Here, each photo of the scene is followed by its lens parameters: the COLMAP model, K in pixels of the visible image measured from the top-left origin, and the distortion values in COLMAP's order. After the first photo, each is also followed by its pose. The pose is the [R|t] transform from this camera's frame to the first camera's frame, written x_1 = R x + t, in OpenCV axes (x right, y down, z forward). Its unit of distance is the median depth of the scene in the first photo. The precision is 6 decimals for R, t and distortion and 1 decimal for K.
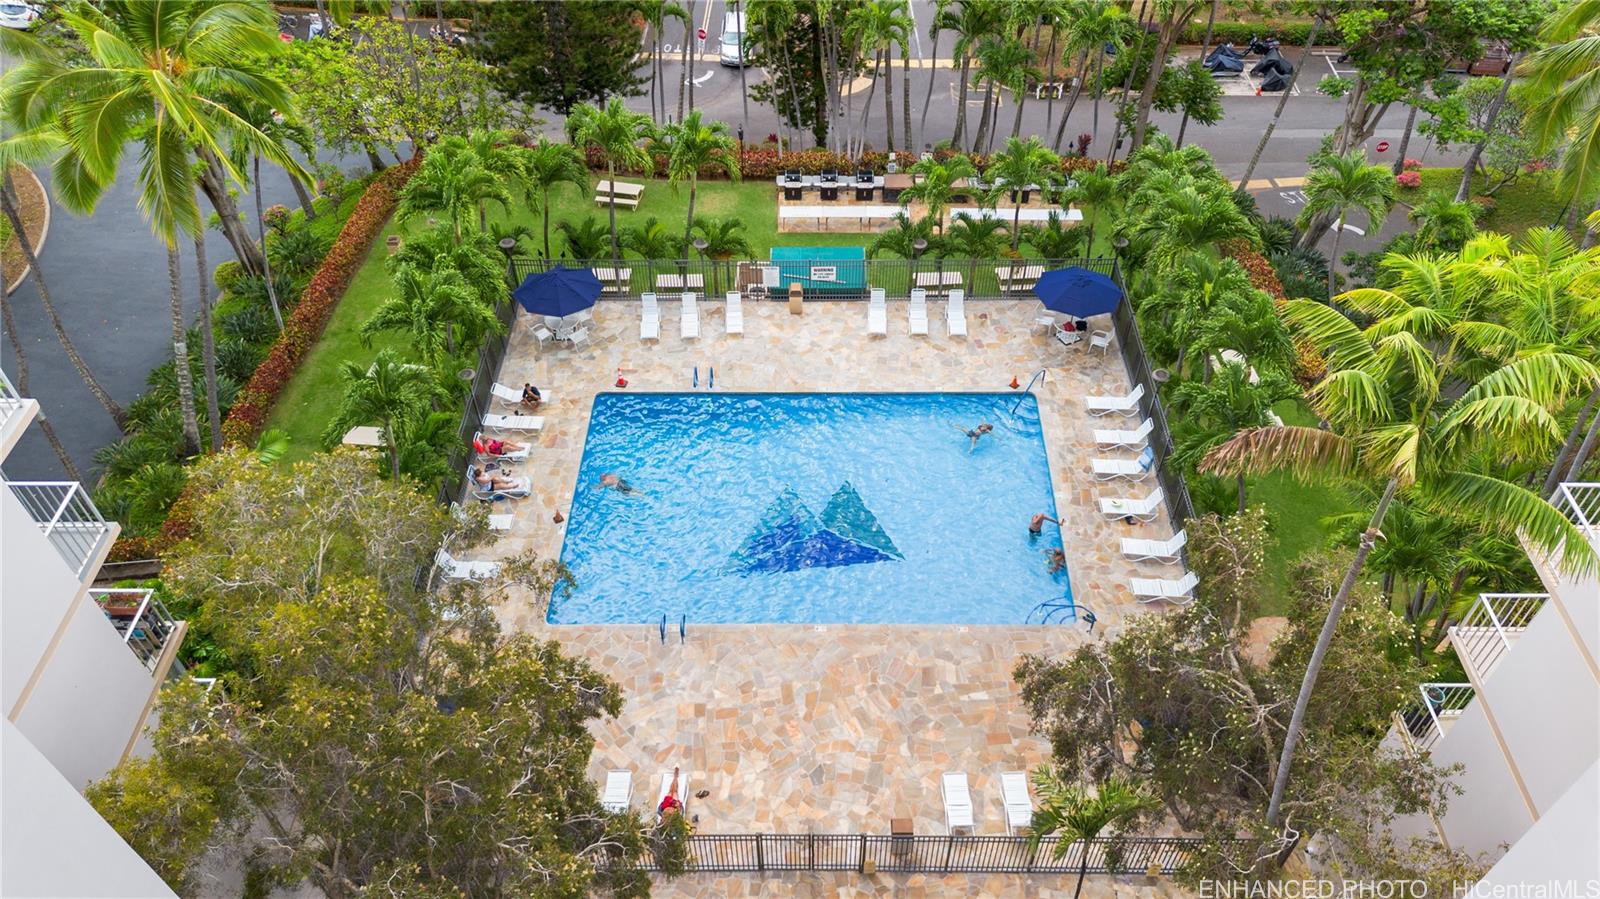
lens RADIAL K [[1142.9, 0, 800.0], [0, 1142.9, 449.5], [0, 0, 1]] dist [0.058140, -0.046363]
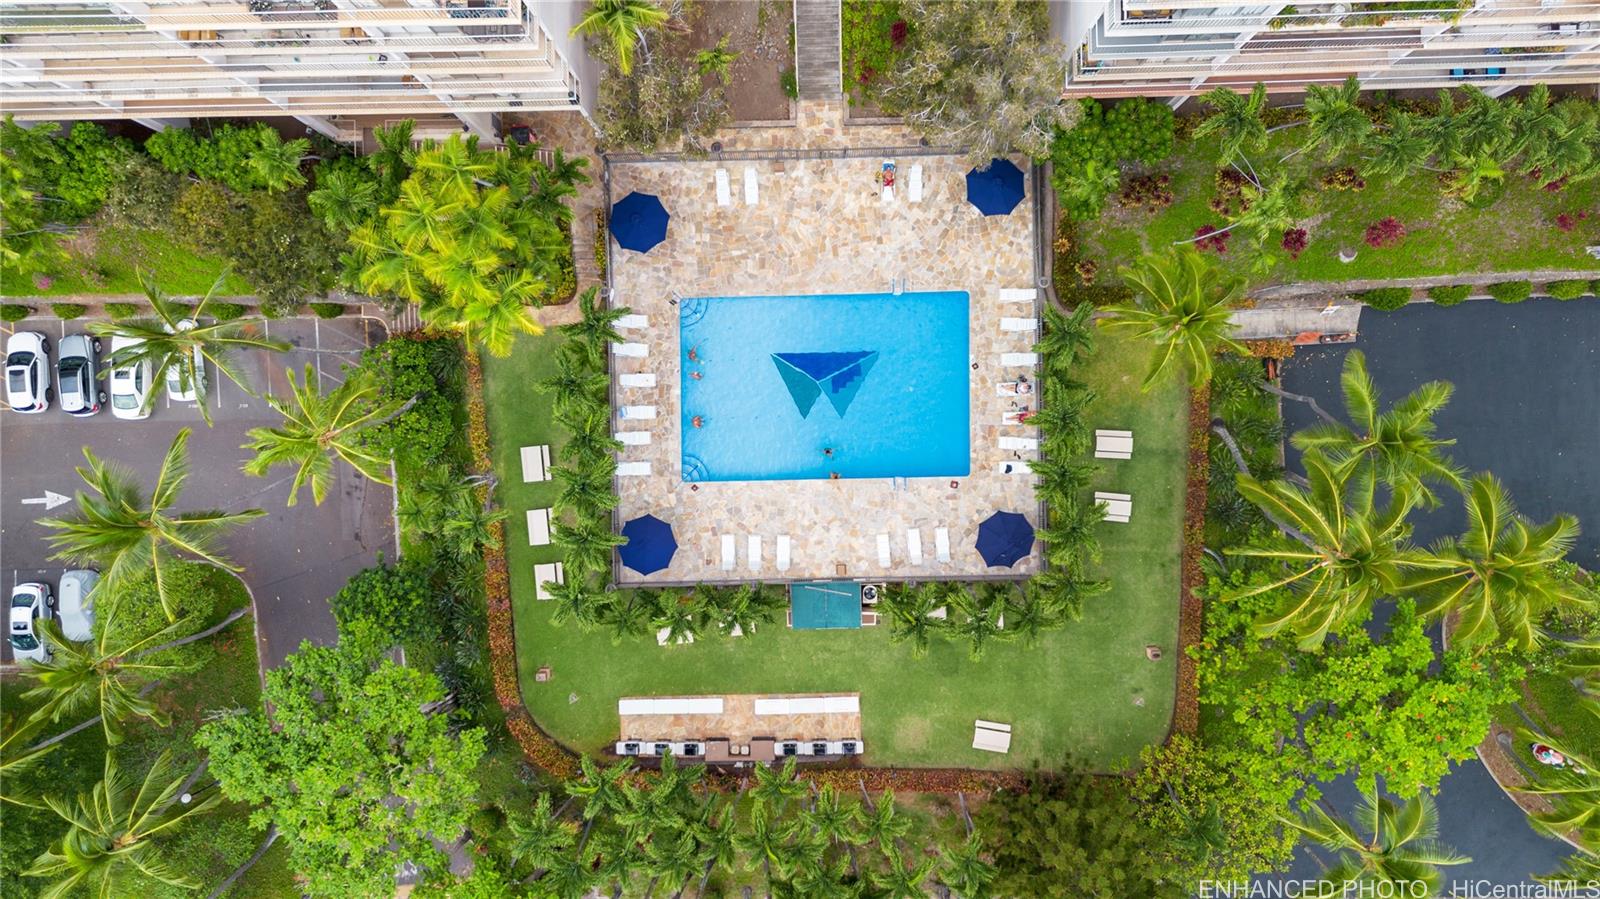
lens RADIAL K [[1142.9, 0, 800.0], [0, 1142.9, 449.5], [0, 0, 1]] dist [0.058140, -0.046363]
pose [[-0.999181, 0.028194, 0.029012, 0.001593], [-0.000117, -0.719161, 0.694843, -1.149187], [0.040455, 0.694271, 0.718576, -0.130273]]
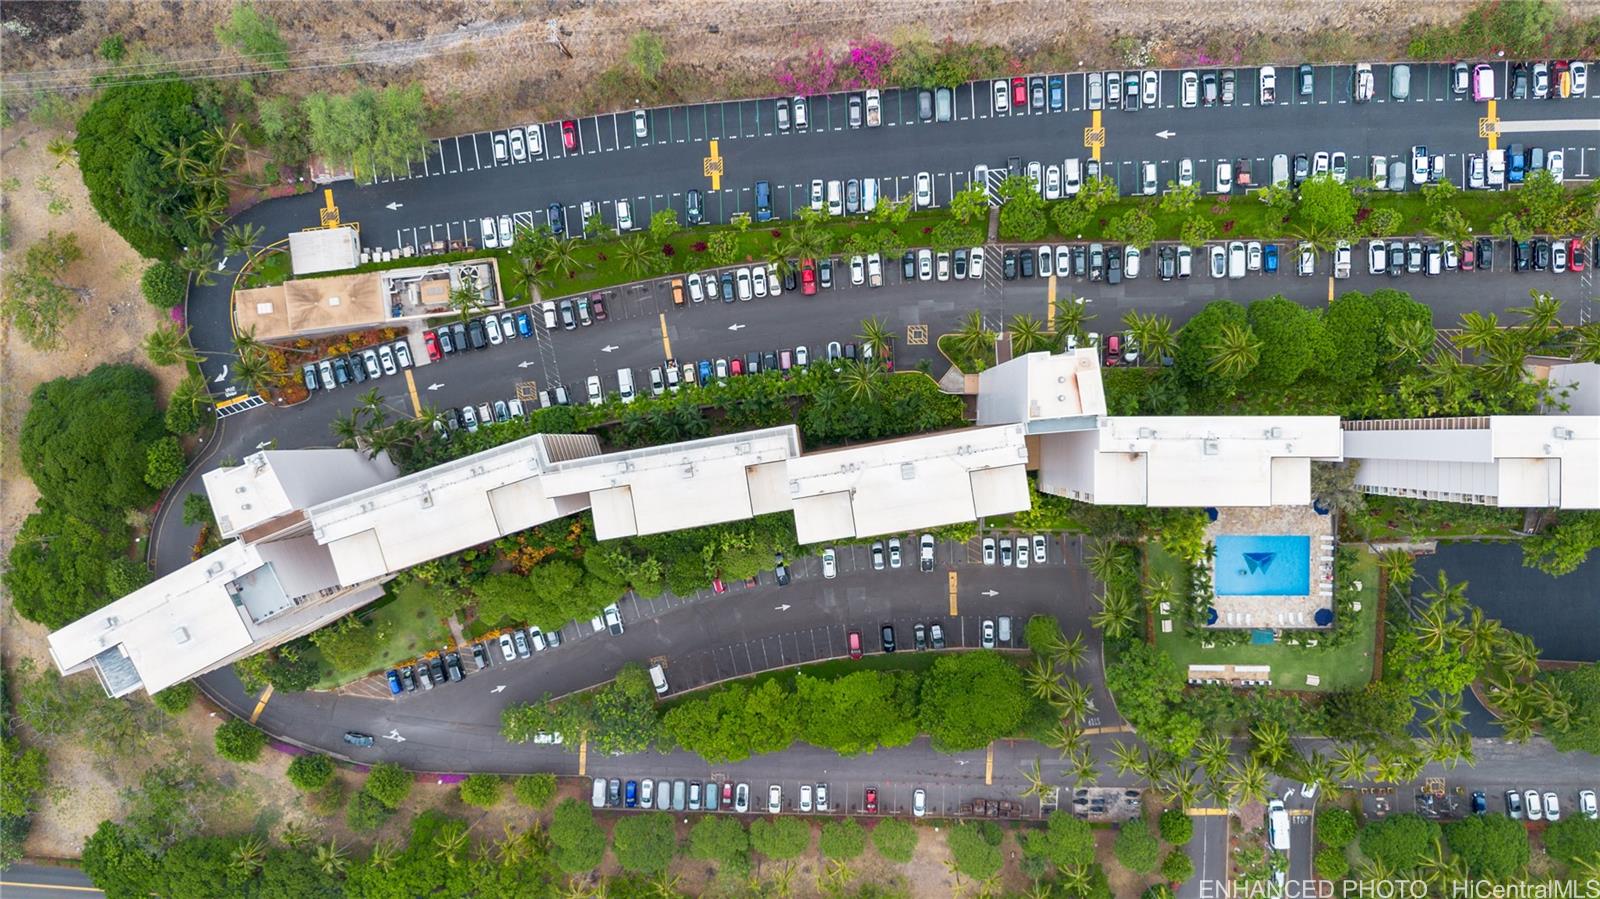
lens RADIAL K [[1142.9, 0, 800.0], [0, 1142.9, 449.5], [0, 0, 1]] dist [0.058140, -0.046363]
pose [[-0.999510, 0.007308, 0.030429, 1.869080], [0.015869, -0.719693, 0.694111, -3.119688], [0.026972, 0.694254, 0.719225, -3.050815]]
